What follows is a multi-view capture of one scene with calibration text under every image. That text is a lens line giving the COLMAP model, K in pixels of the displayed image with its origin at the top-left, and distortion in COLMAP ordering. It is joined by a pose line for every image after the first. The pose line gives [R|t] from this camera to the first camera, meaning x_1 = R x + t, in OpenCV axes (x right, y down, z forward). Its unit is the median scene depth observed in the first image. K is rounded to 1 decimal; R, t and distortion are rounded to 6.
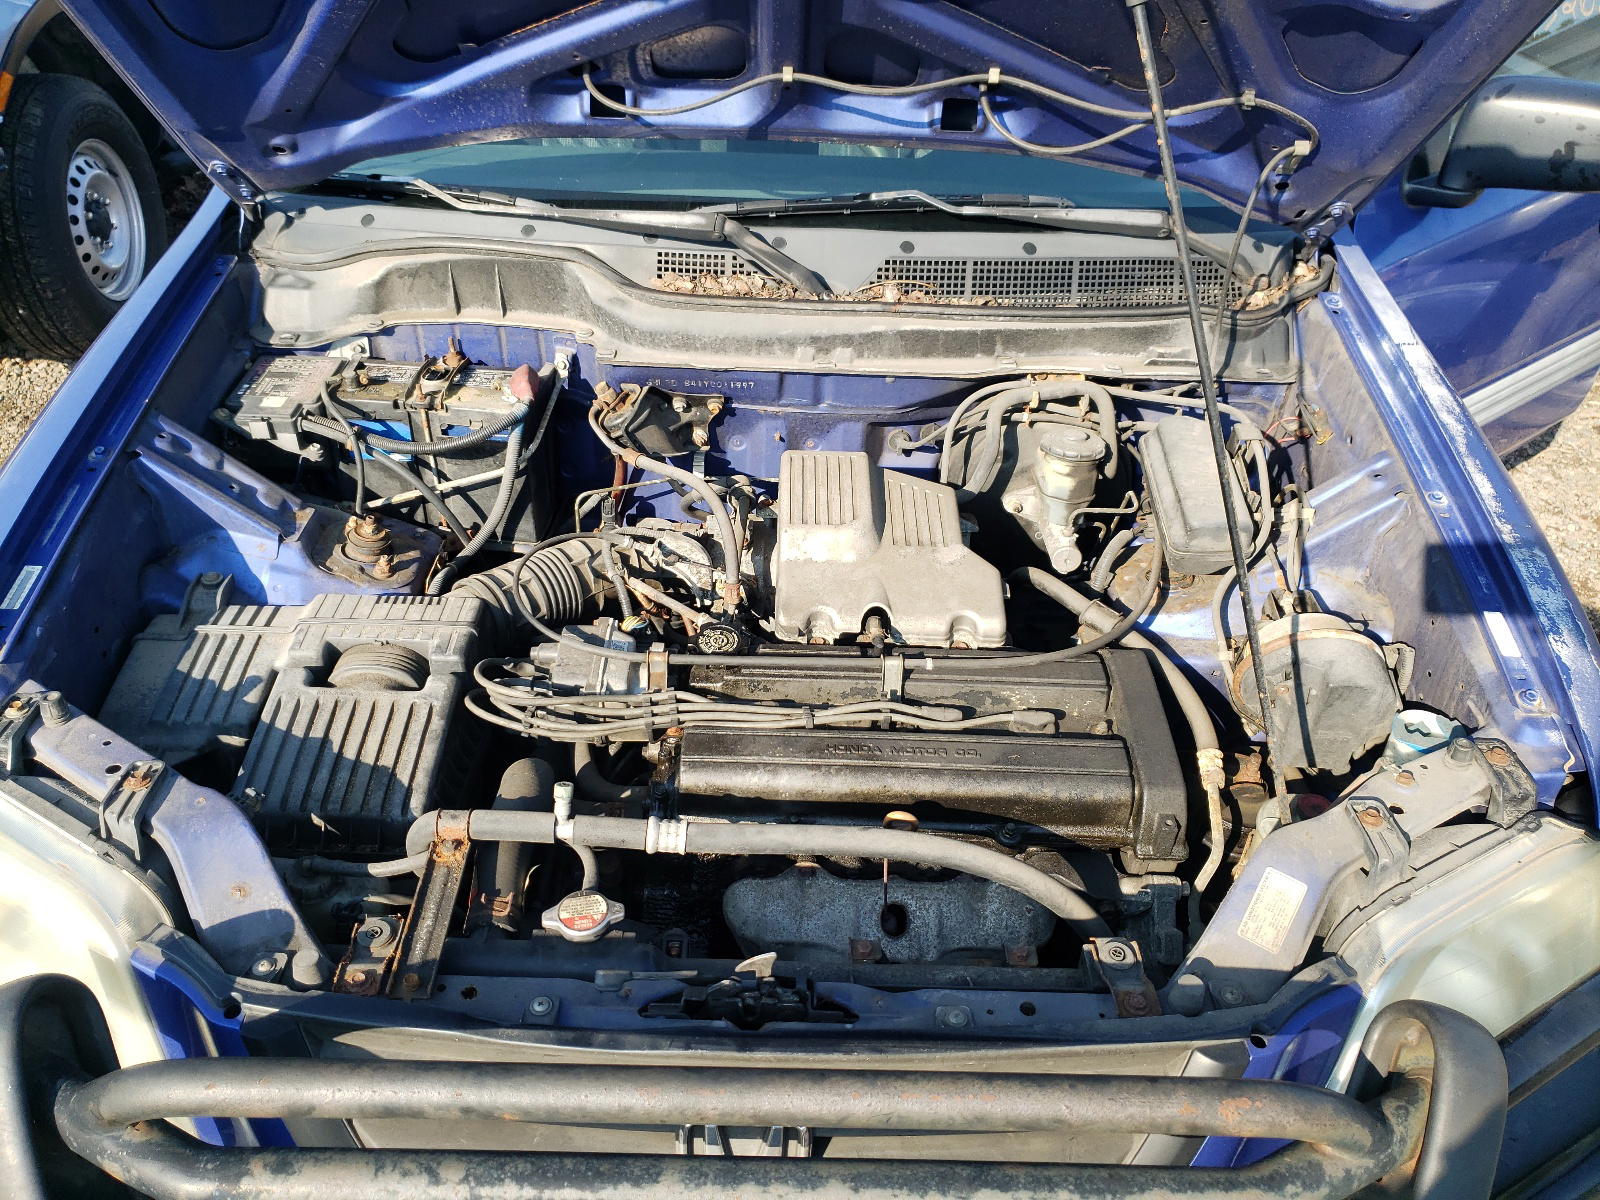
lens RADIAL K [[1216.2, 0, 791.2], [0, 1216.2, 594.9], [0, 0, 1]] dist [0.021223, -0.000358]
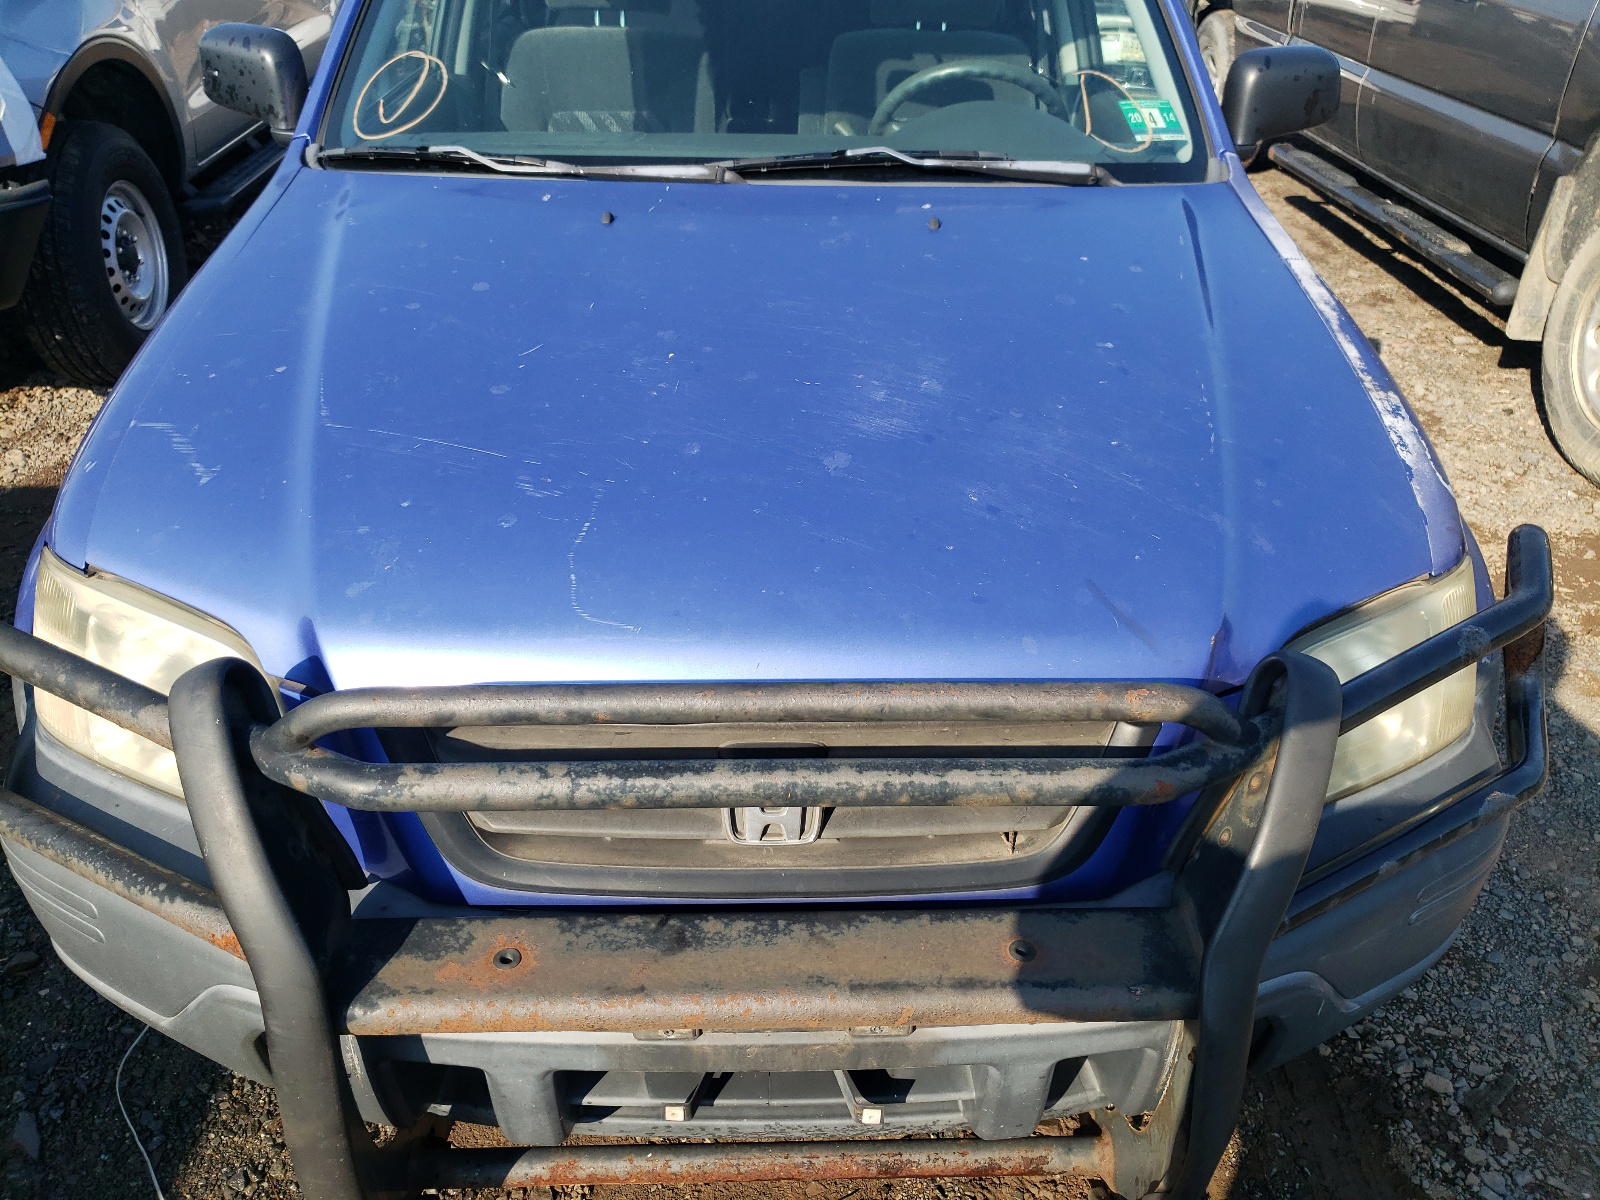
lens RADIAL K [[1216.2, 0, 808.6], [0, 1216.2, 605.0], [0, 0, 1]] dist [0.021223, -0.000358]
pose [[0.999223, -0.027167, 0.028571, -0.008468], [0.028740, 0.998008, -0.056164, 0.085468], [-0.026988, 0.056942, 0.998013, -0.077200]]
